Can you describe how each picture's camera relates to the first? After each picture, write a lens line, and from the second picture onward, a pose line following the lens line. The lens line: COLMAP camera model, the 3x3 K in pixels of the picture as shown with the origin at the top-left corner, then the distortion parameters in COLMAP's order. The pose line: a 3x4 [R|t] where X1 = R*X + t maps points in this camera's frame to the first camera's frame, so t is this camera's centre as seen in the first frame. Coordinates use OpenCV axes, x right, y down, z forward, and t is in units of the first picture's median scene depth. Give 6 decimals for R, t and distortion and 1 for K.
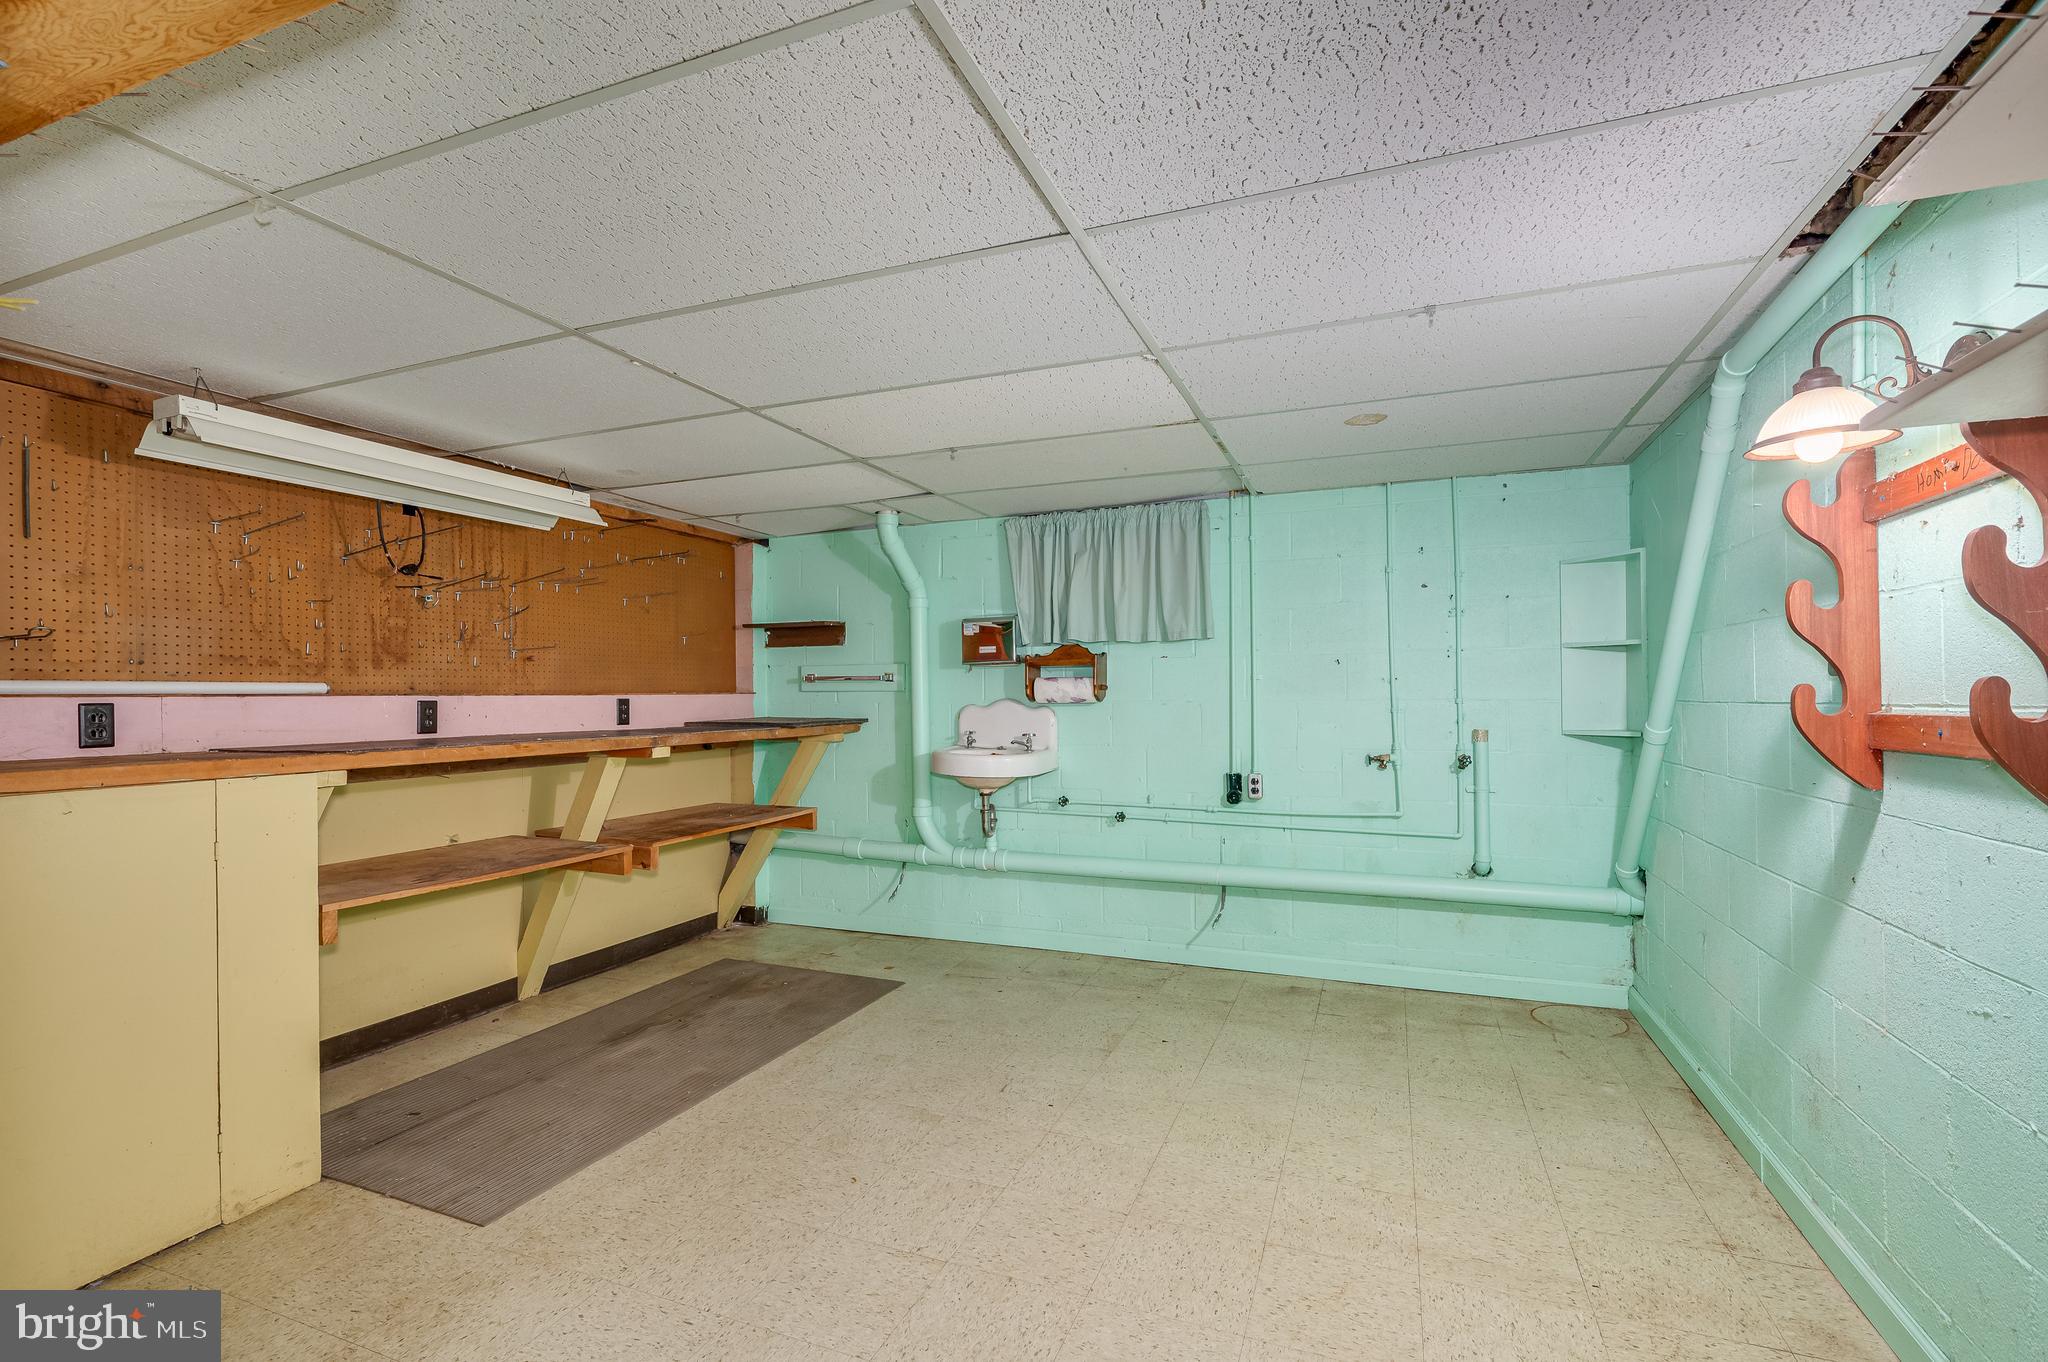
lens RADIAL K [[921.0, 0, 1026.1], [0, 921.0, 693.9], [0, 0, 1]] dist [0.001542, 0.000121]
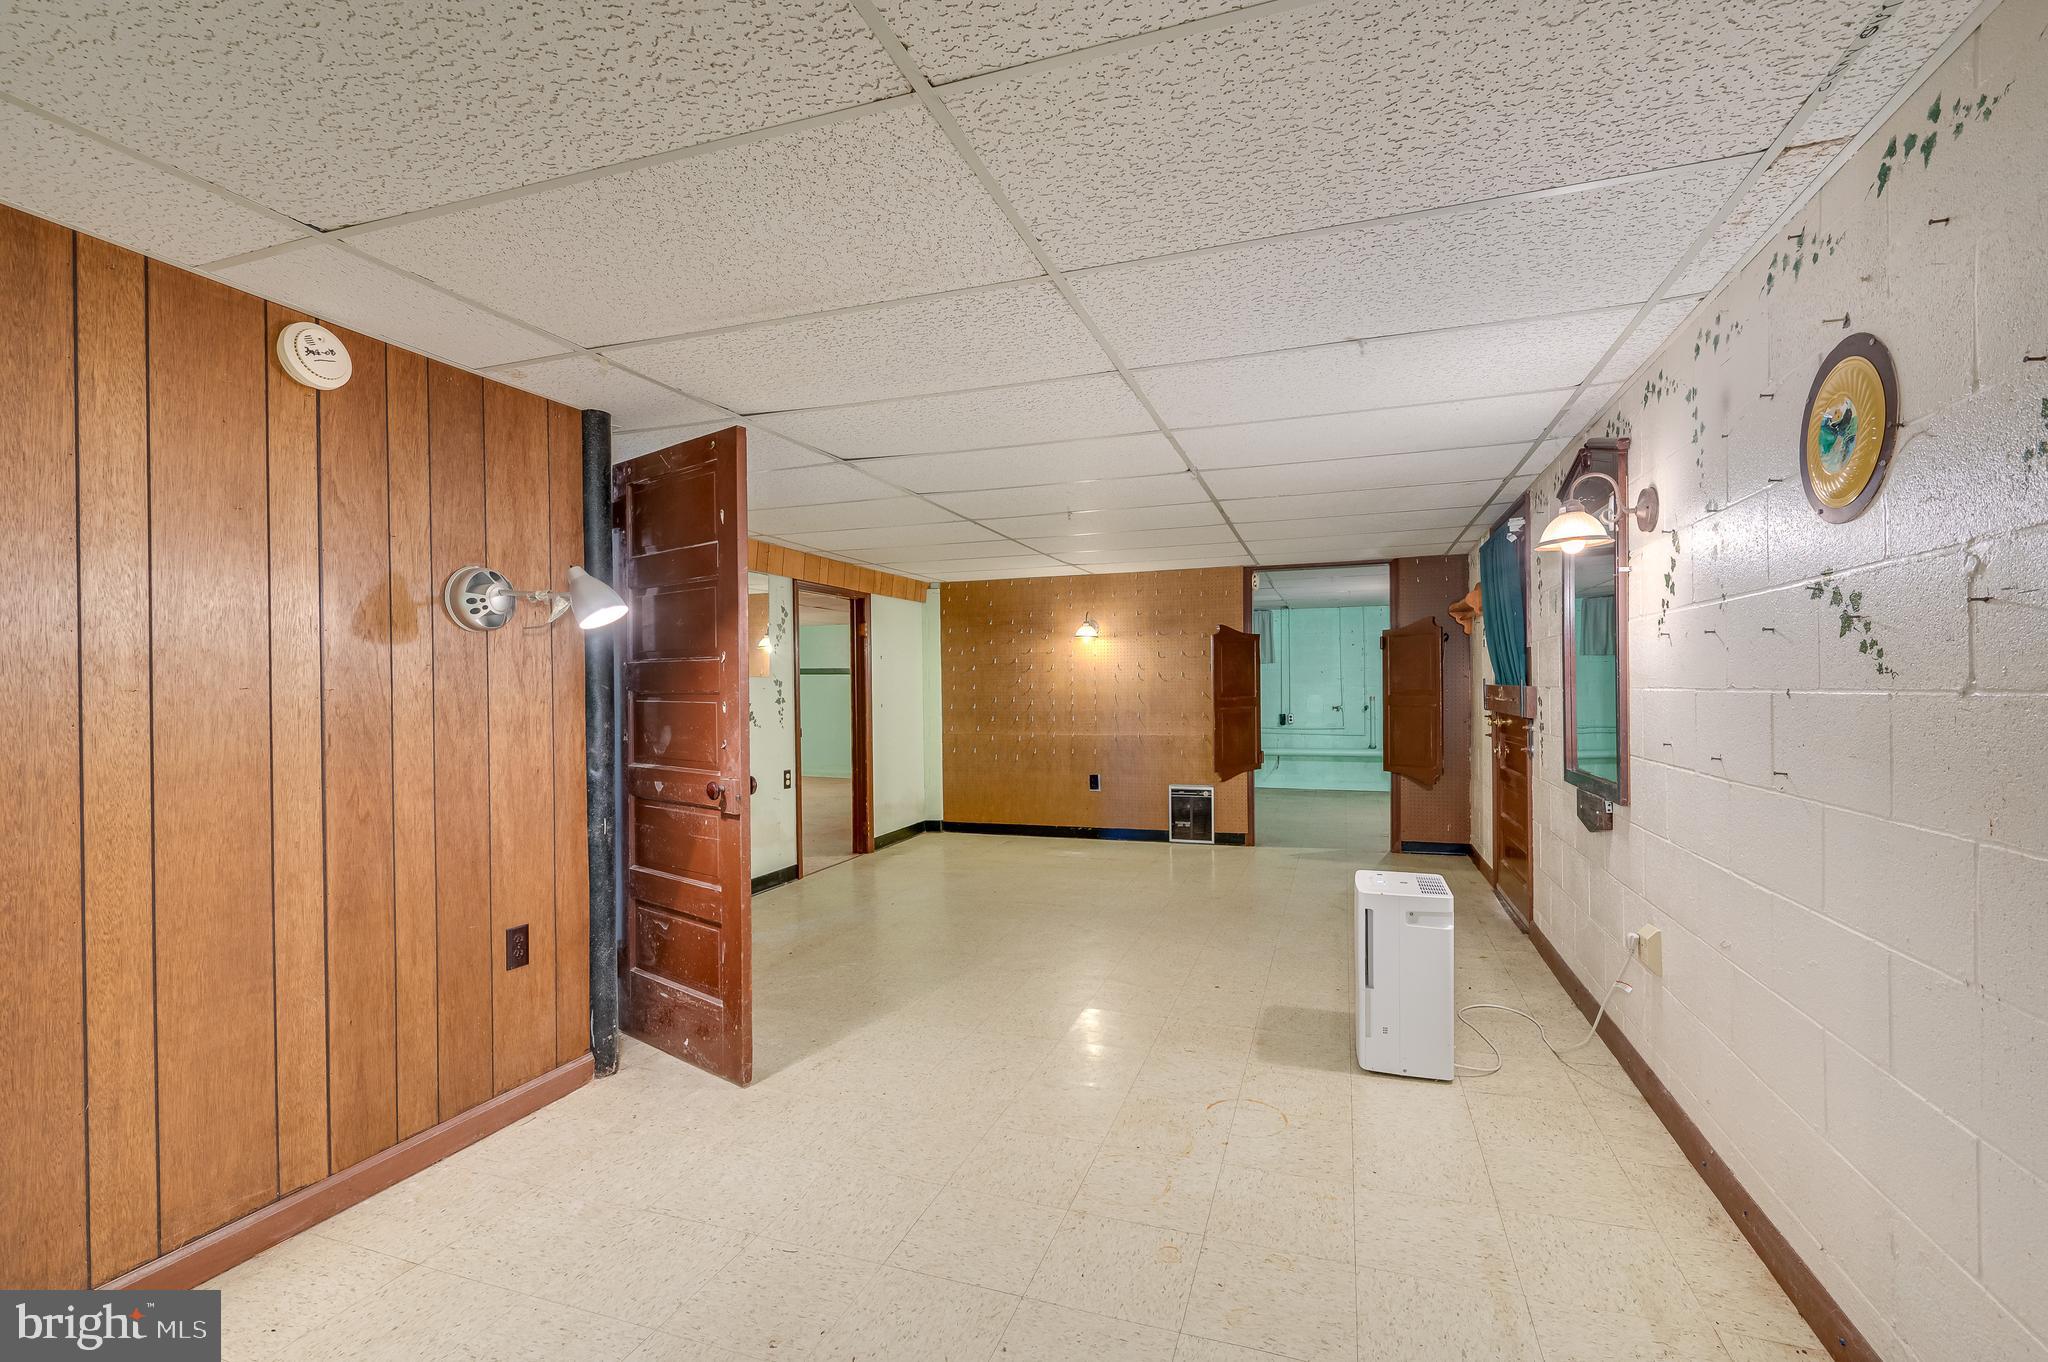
lens RADIAL K [[921.0, 0, 1026.1], [0, 921.0, 693.9], [0, 0, 1]] dist [0.001542, 0.000121]
pose [[0.998551, -0.004237, 0.053654, -0.171360], [0.003682, 0.999939, 0.010424, -0.000350], [-0.053695, -0.010211, 0.998505, -0.421136]]
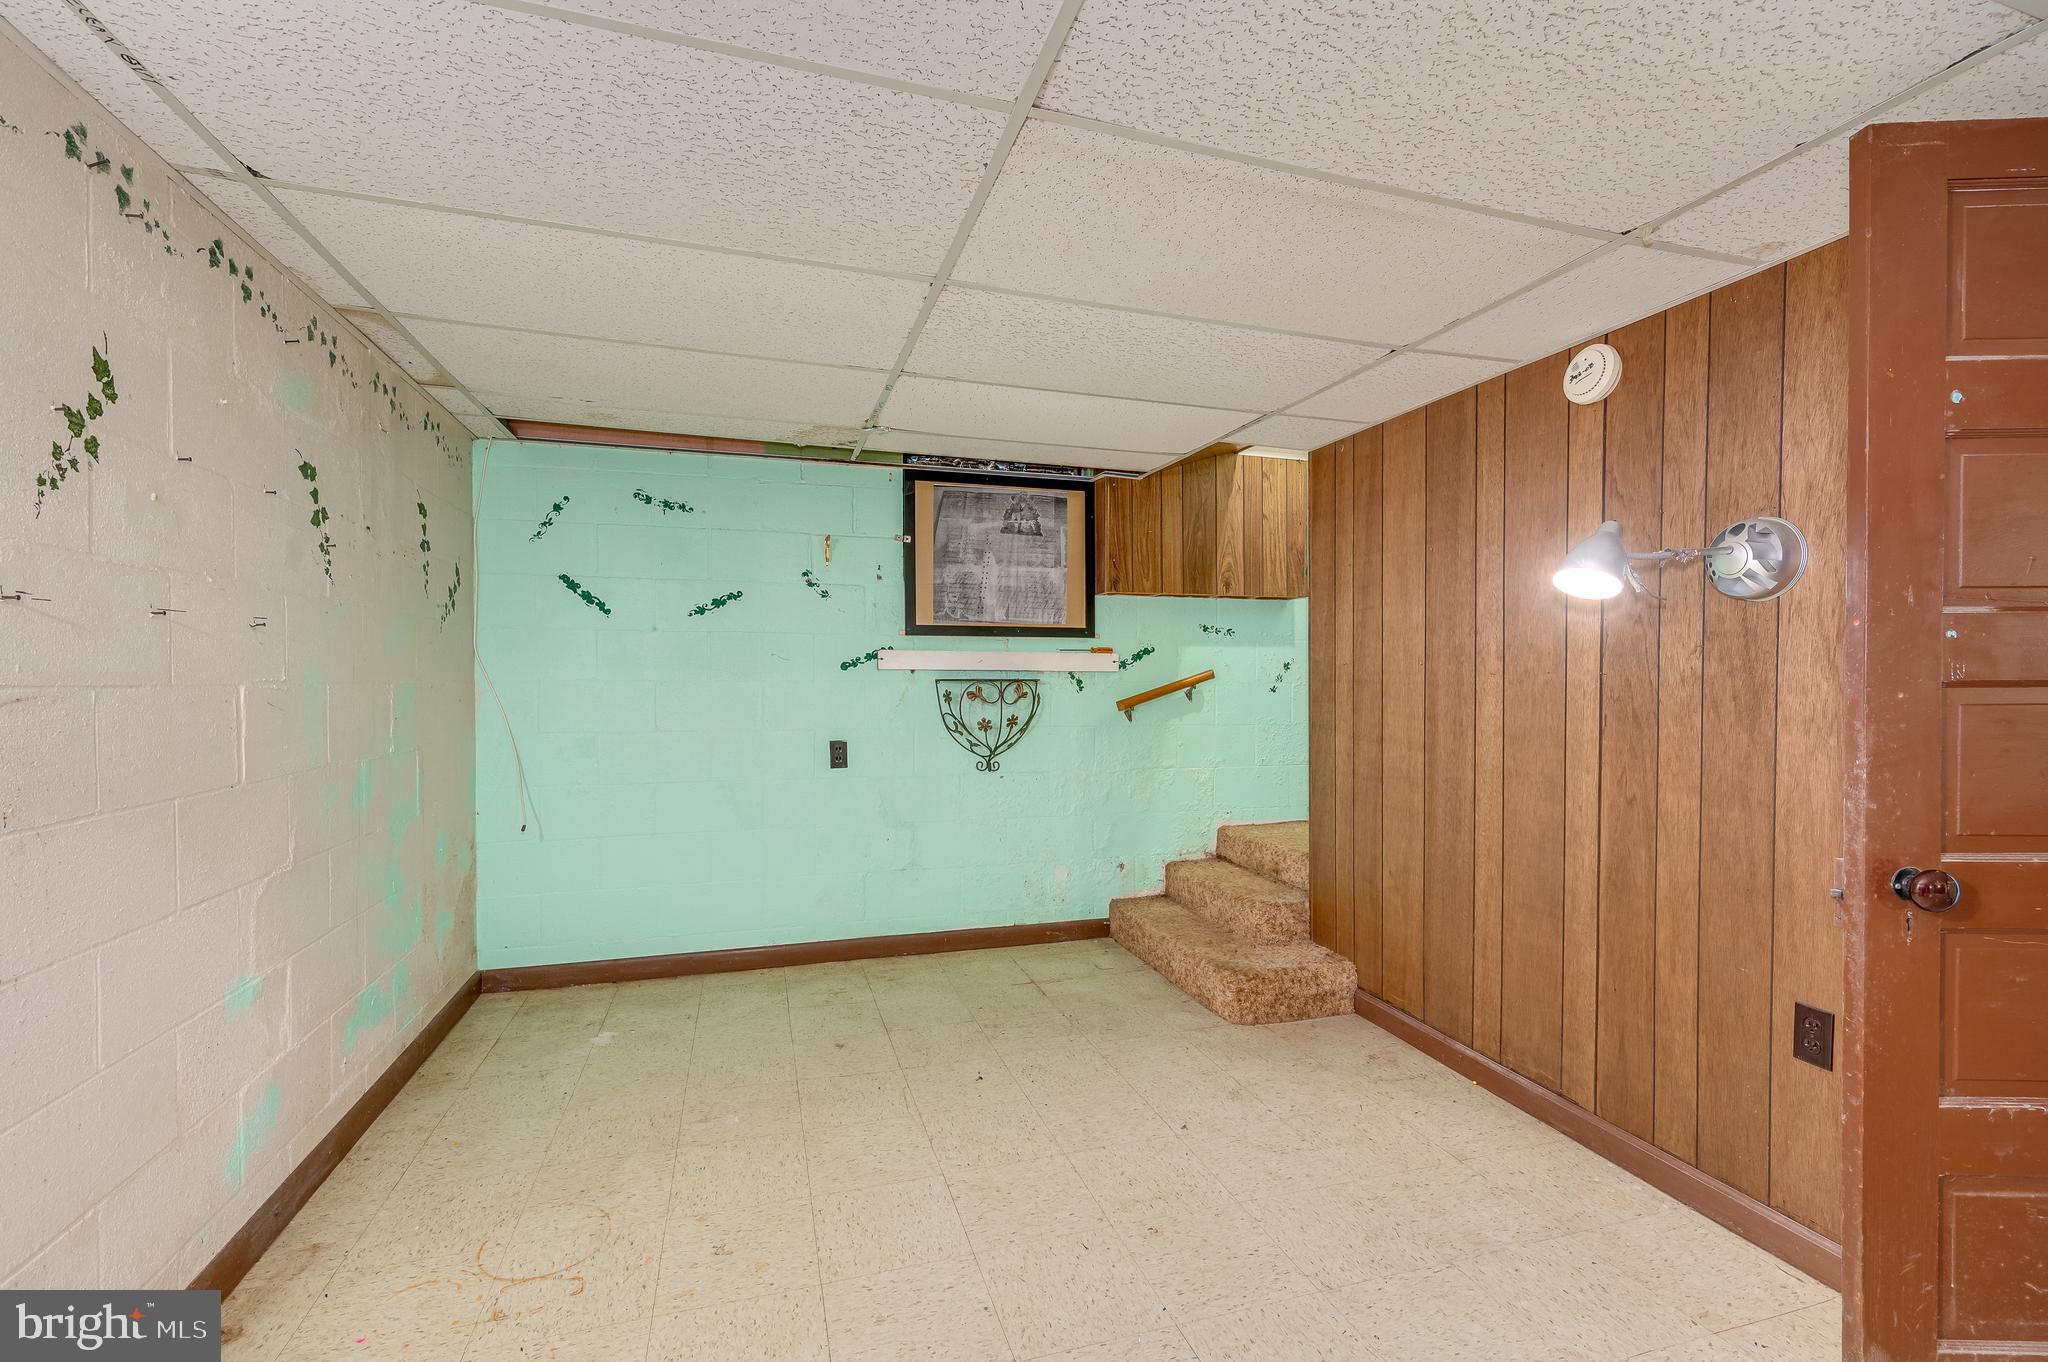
lens RADIAL K [[921.0, 0, 1026.1], [0, 921.0, 693.9], [0, 0, 1]] dist [0.001542, 0.000121]
pose [[-0.780943, 0.015783, -0.624403, 1.762784], [0.004326, 0.999793, 0.019861, 0.007745], [0.624587, 0.012809, -0.780850, 5.127947]]
